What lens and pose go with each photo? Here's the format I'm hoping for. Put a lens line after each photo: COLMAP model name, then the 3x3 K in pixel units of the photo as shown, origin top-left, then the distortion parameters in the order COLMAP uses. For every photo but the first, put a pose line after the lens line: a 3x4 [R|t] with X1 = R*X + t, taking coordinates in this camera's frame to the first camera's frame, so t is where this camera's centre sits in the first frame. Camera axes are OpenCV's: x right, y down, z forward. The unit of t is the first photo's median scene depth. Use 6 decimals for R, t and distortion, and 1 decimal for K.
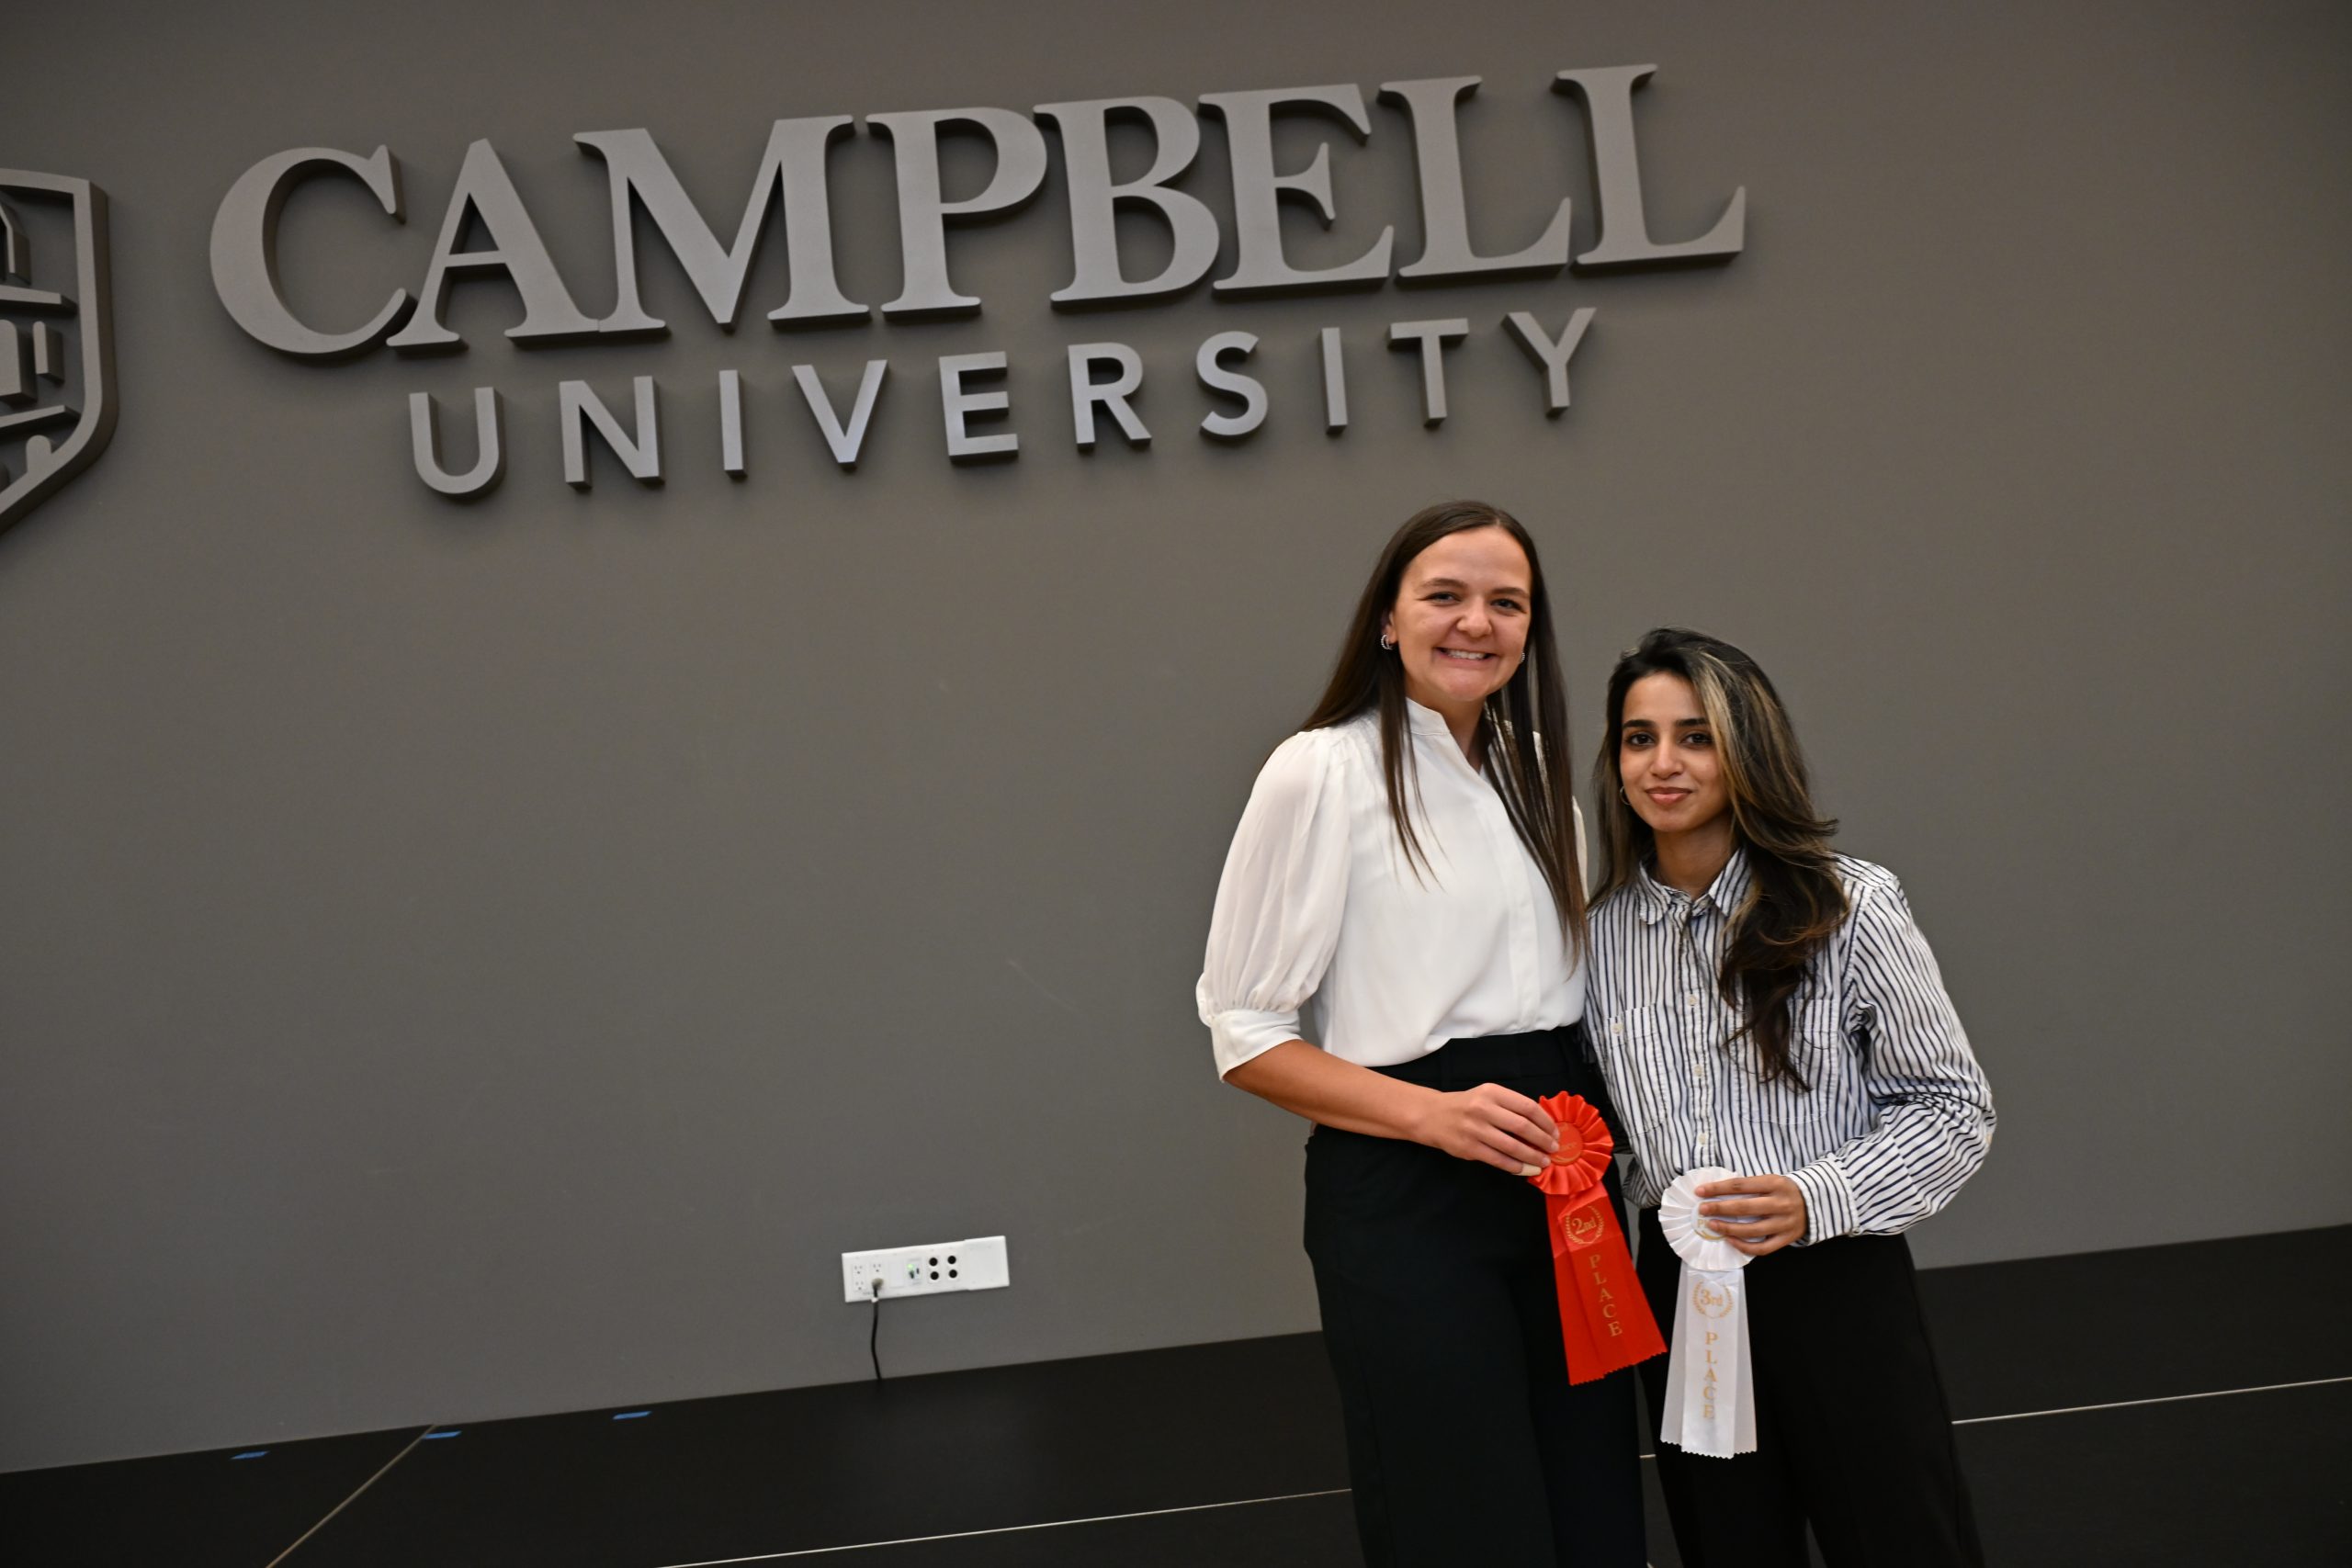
lens RADIAL K [[1774.1, 0, 1176.0], [0, 1774.1, 784.0], [0, 0, 1]] dist [-0.001659, -0.011185]
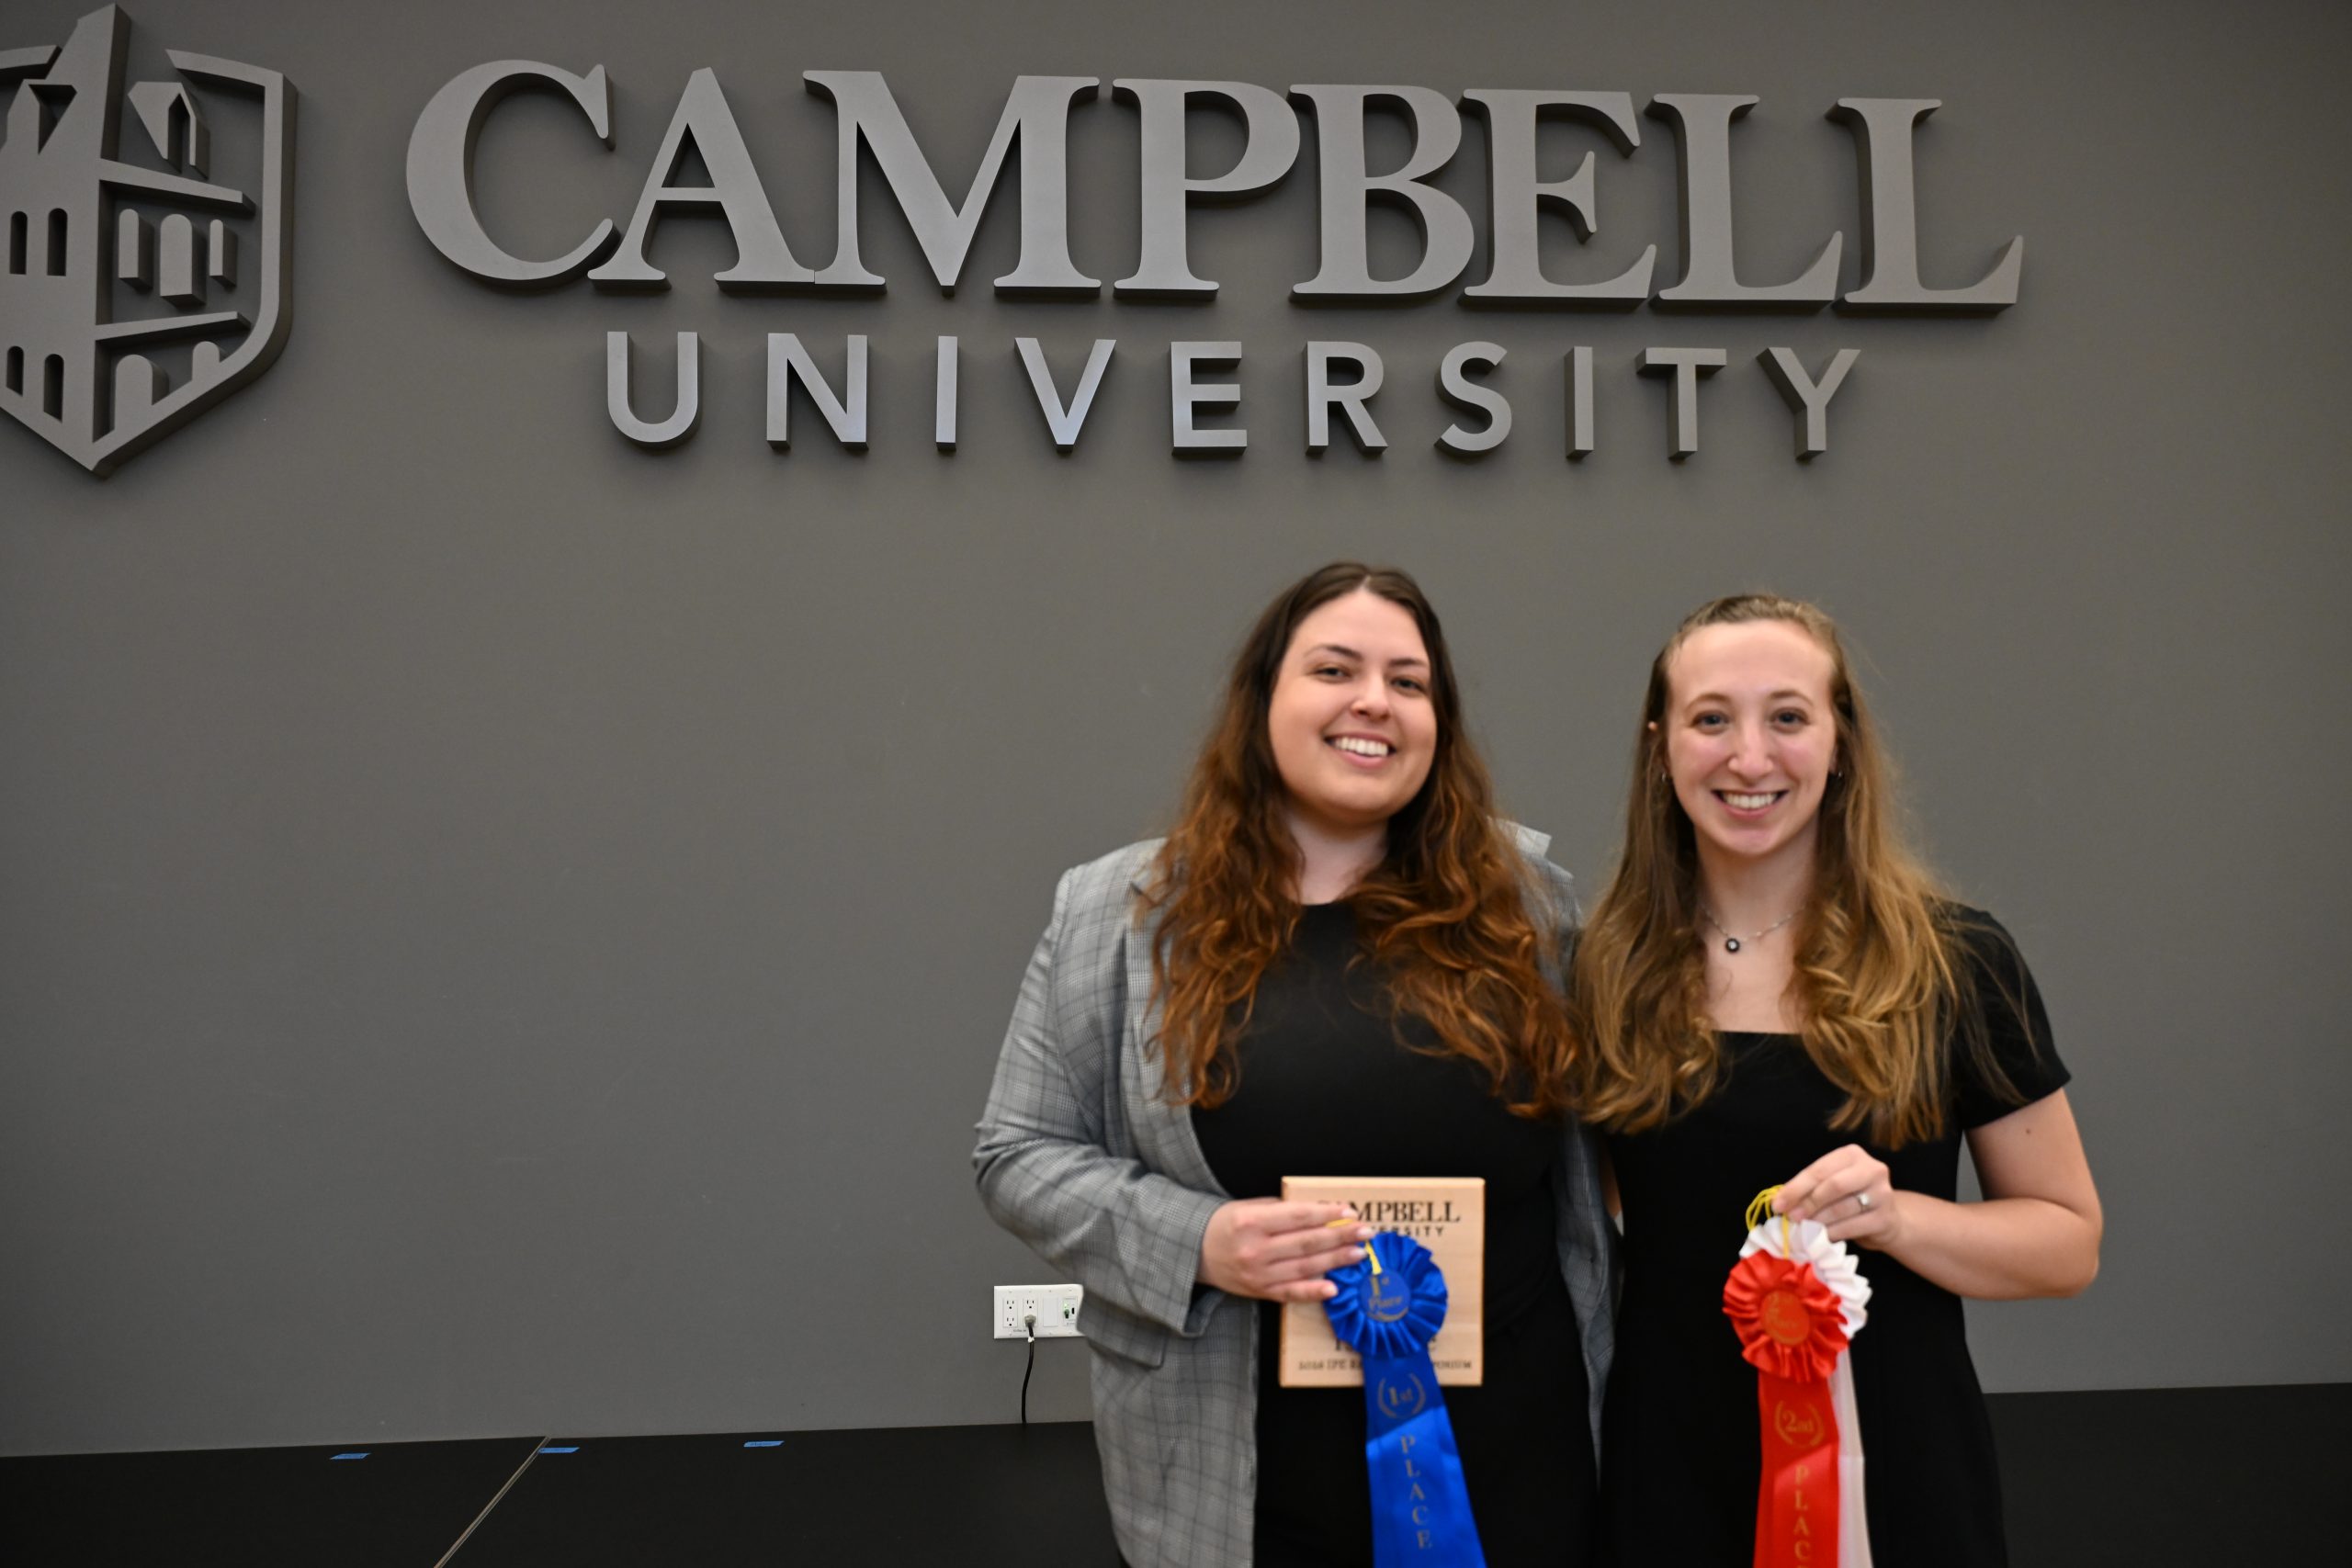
lens RADIAL K [[1774.1, 0, 1176.0], [0, 1774.1, 784.0], [0, 0, 1]] dist [-0.001659, -0.011185]
pose [[0.996513, 0.082221, 0.014180, -0.124789], [-0.082152, 0.996605, -0.005400, -0.001945], [-0.014575, 0.004216, 0.999885, 0.060136]]
